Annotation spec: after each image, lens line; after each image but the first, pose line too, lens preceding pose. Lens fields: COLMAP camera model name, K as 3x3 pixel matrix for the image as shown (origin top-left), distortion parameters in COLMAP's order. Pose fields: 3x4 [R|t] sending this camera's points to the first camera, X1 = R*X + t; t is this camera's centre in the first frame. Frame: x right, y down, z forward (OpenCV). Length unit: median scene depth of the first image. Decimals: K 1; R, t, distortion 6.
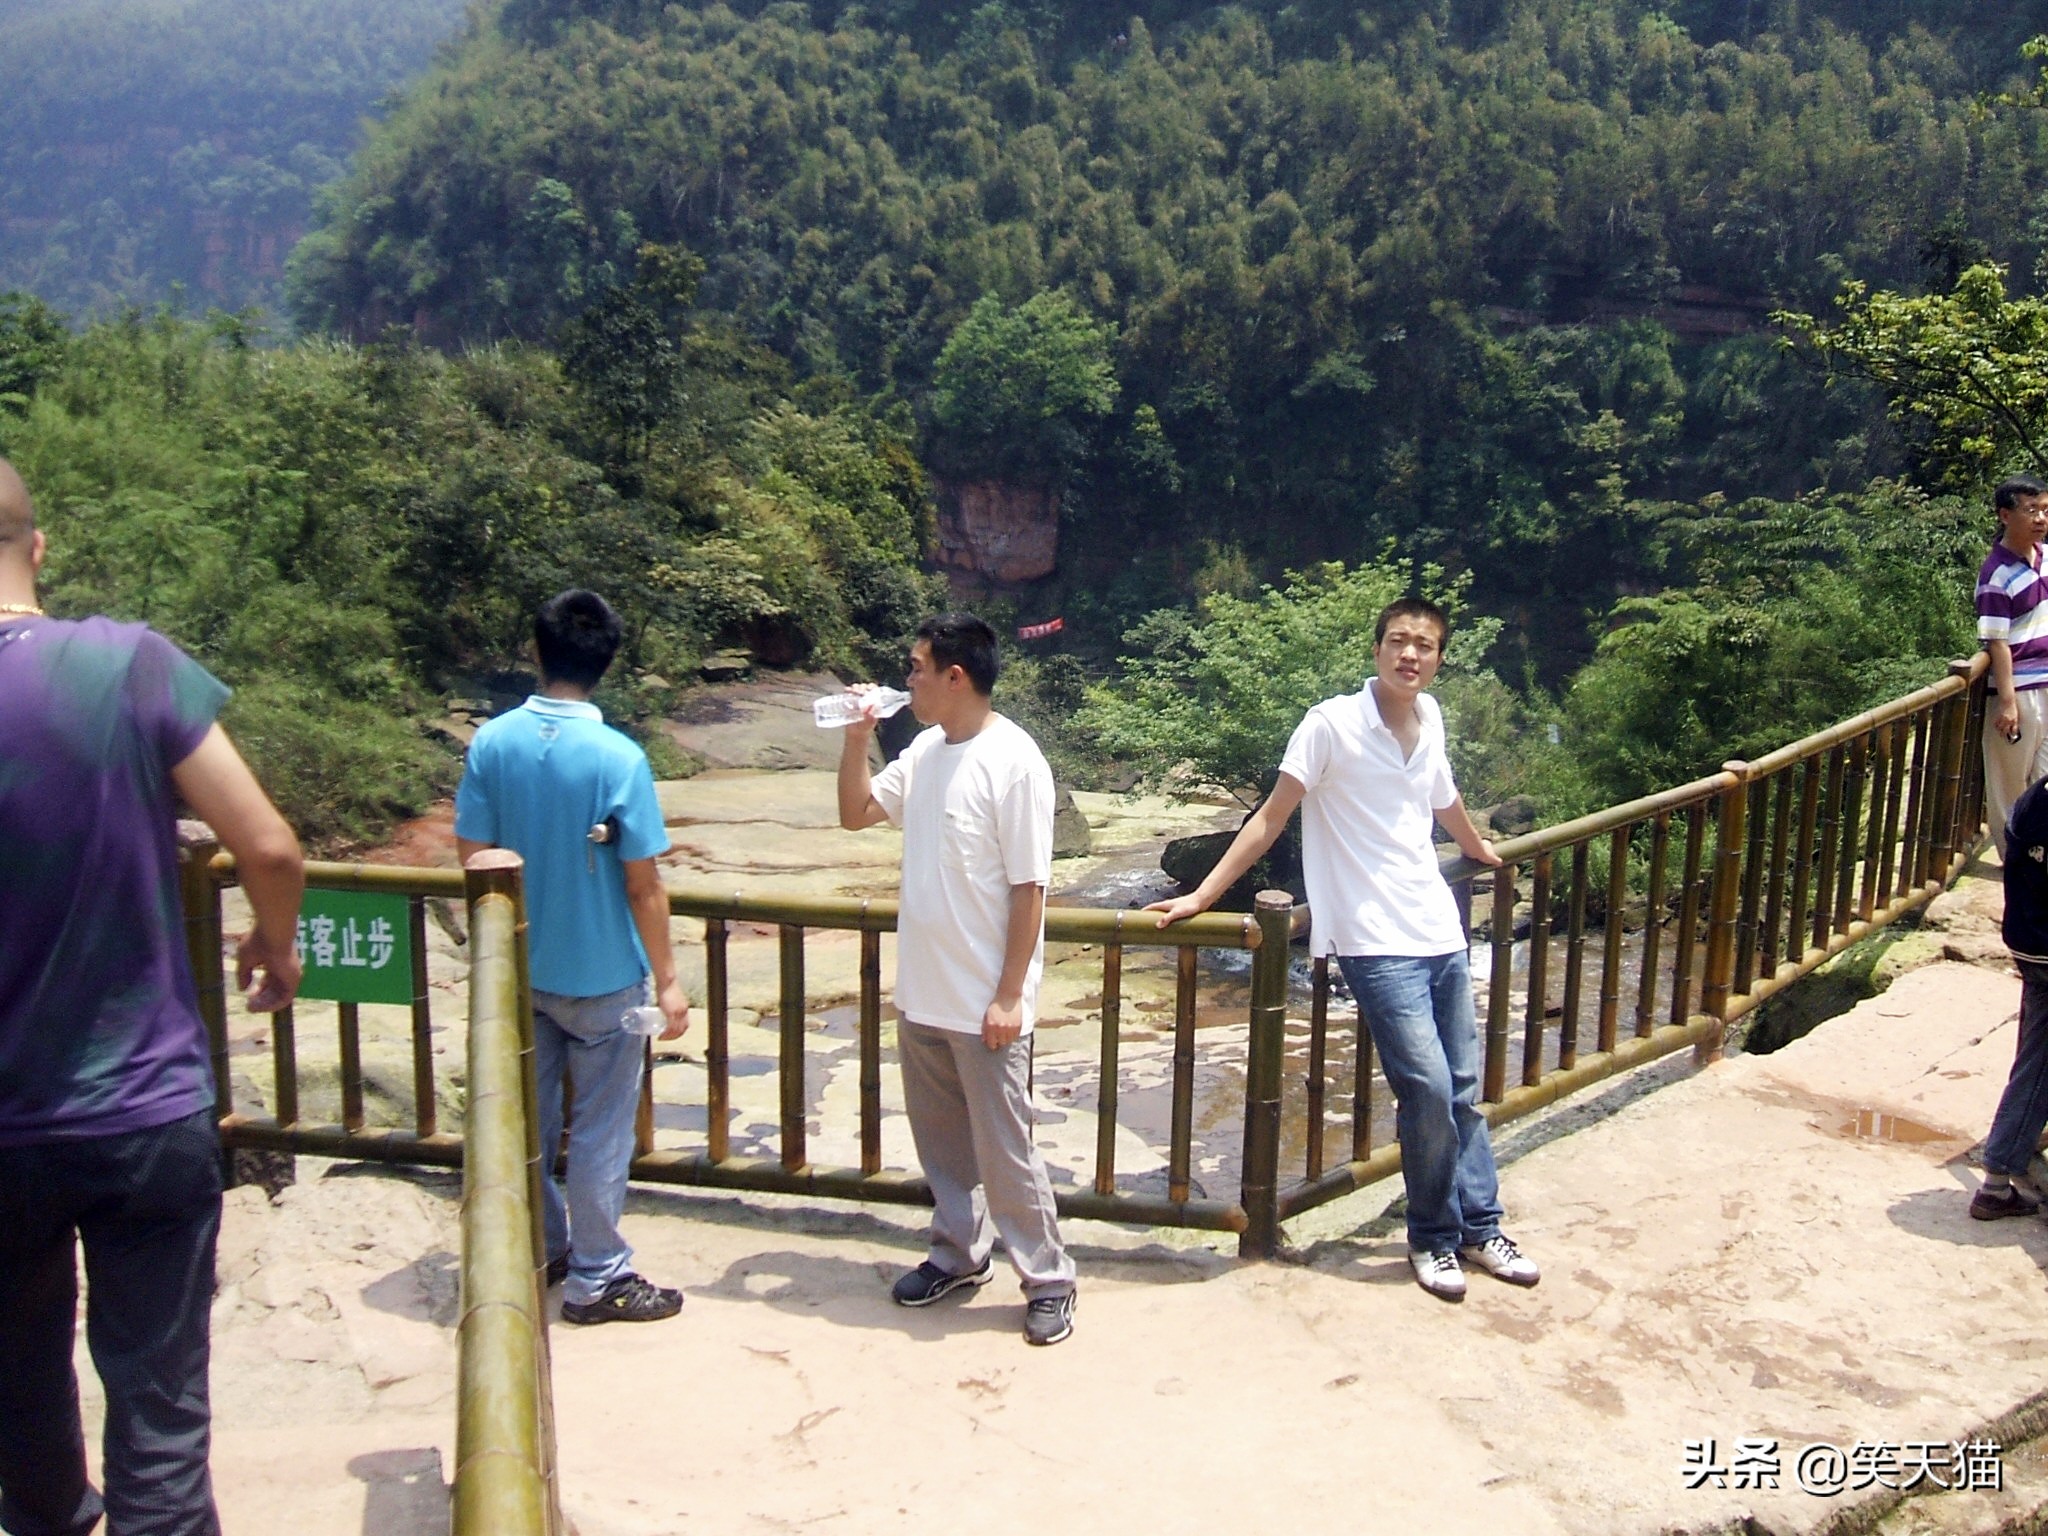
lens RADIAL K [[2271.7, 0, 1024.0], [0, 2271.7, 768.0], [0, 0, 1]] dist [-0.153934, 0.178169]
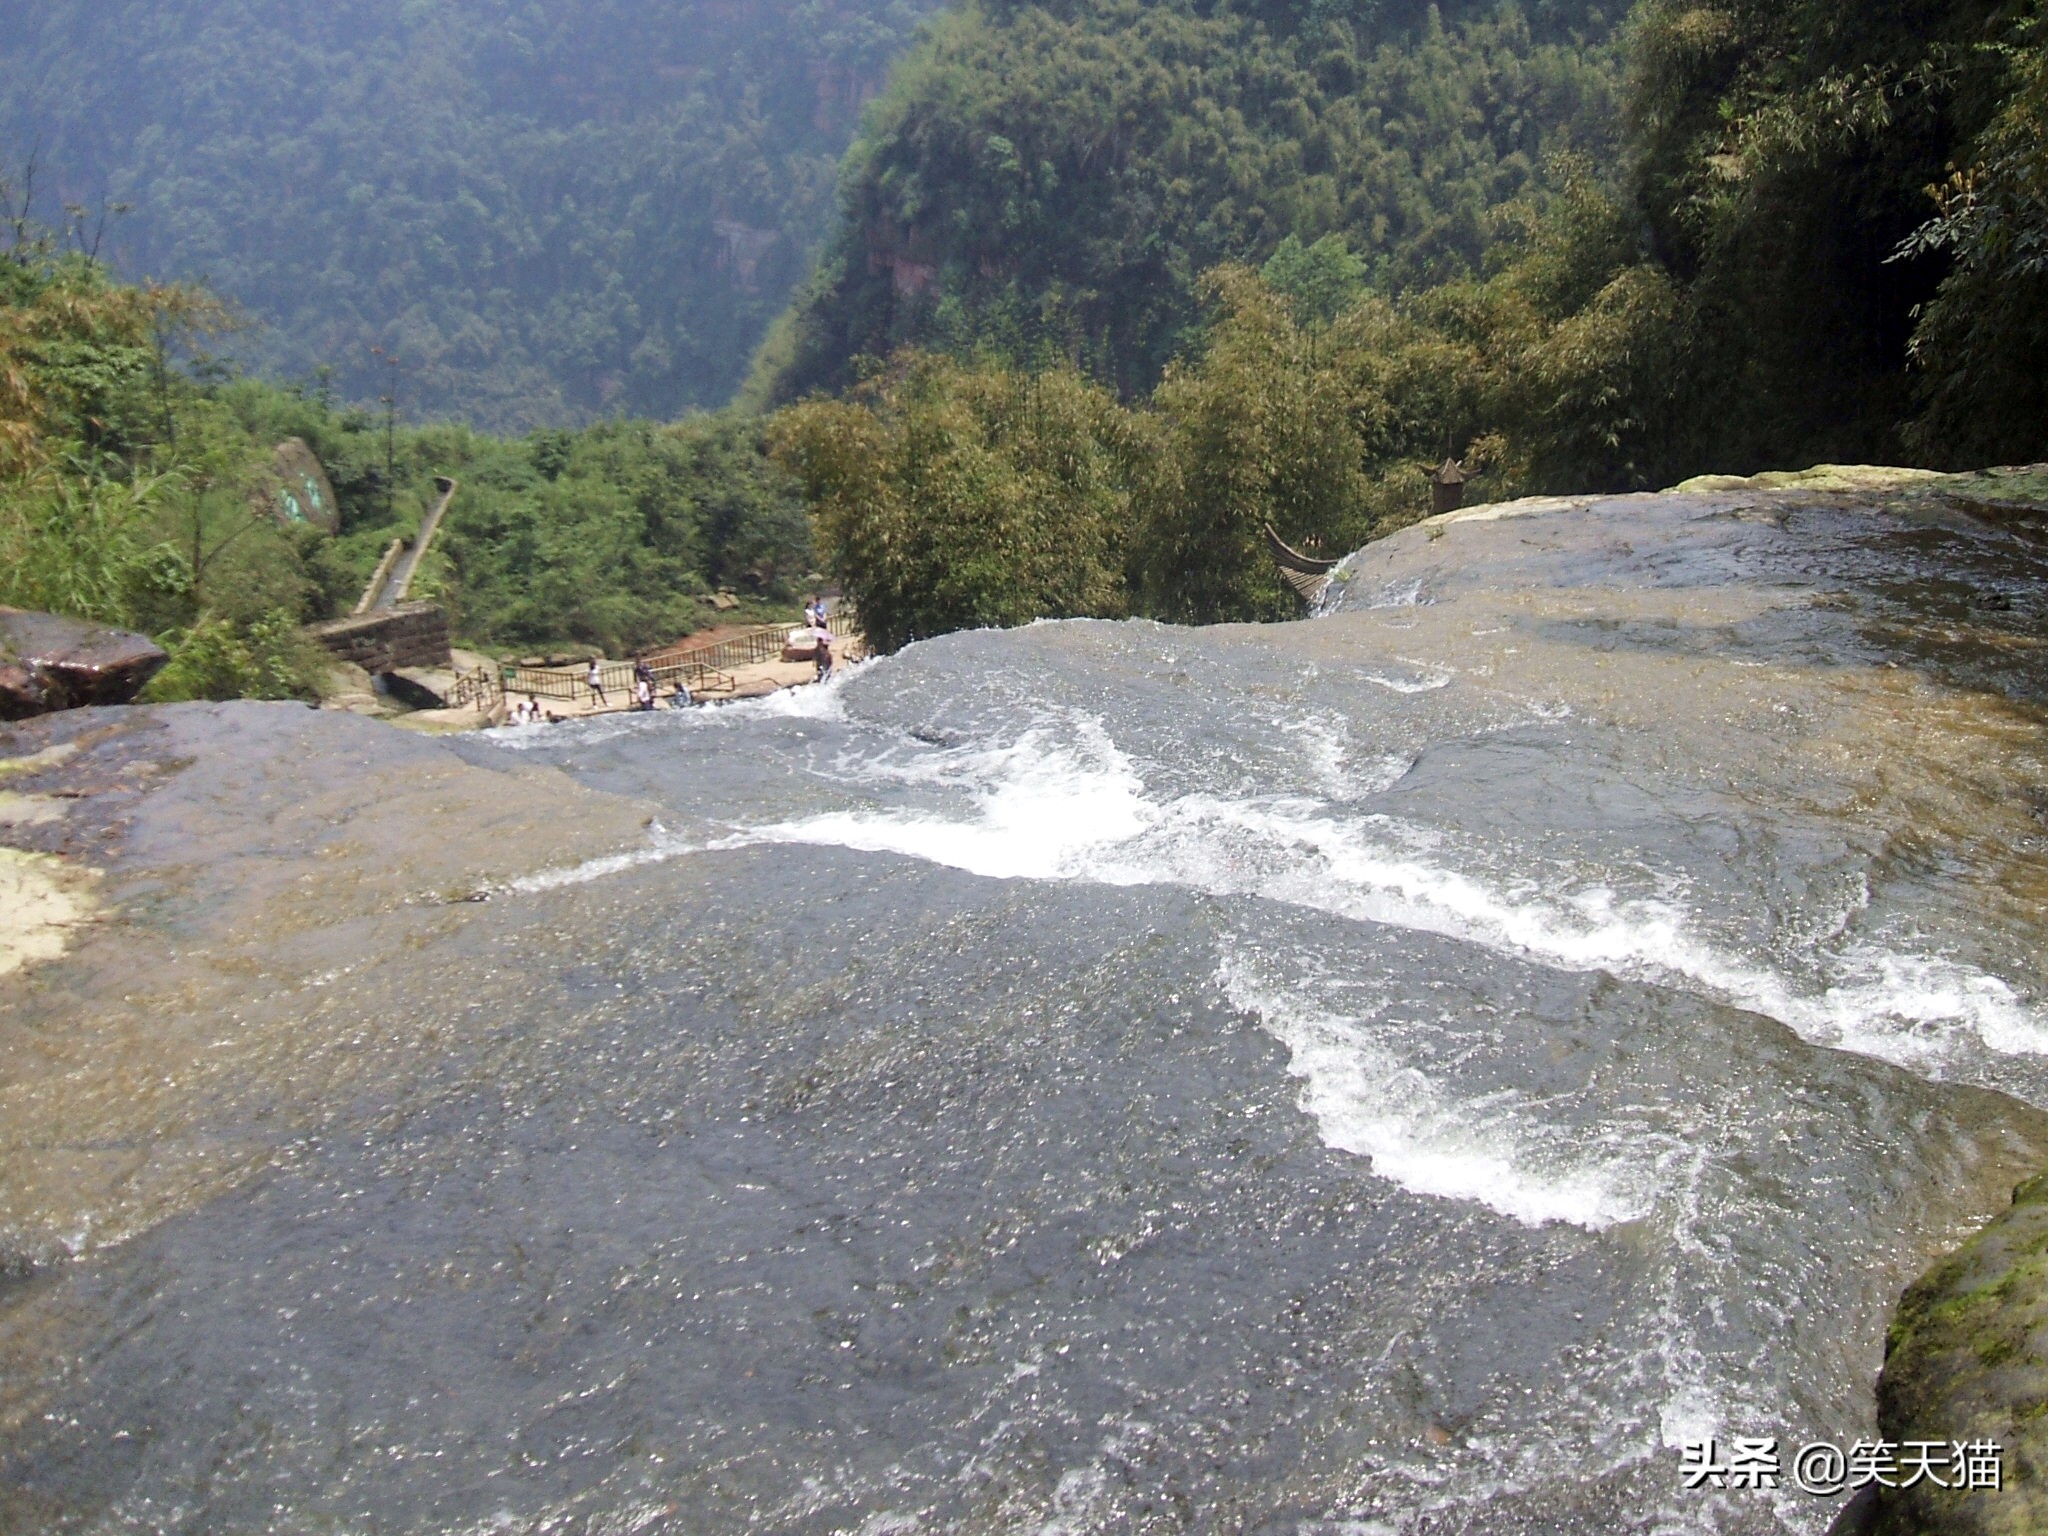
lens RADIAL K [[2271.7, 0, 1024.0], [0, 2271.7, 768.0], [0, 0, 1]] dist [-0.153934, 0.178169]
pose [[0.961223, 0.052824, -0.270668, 0.198616], [-0.025034, 0.994145, 0.105116, -0.027080], [0.274635, -0.094264, 0.956917, -0.346123]]
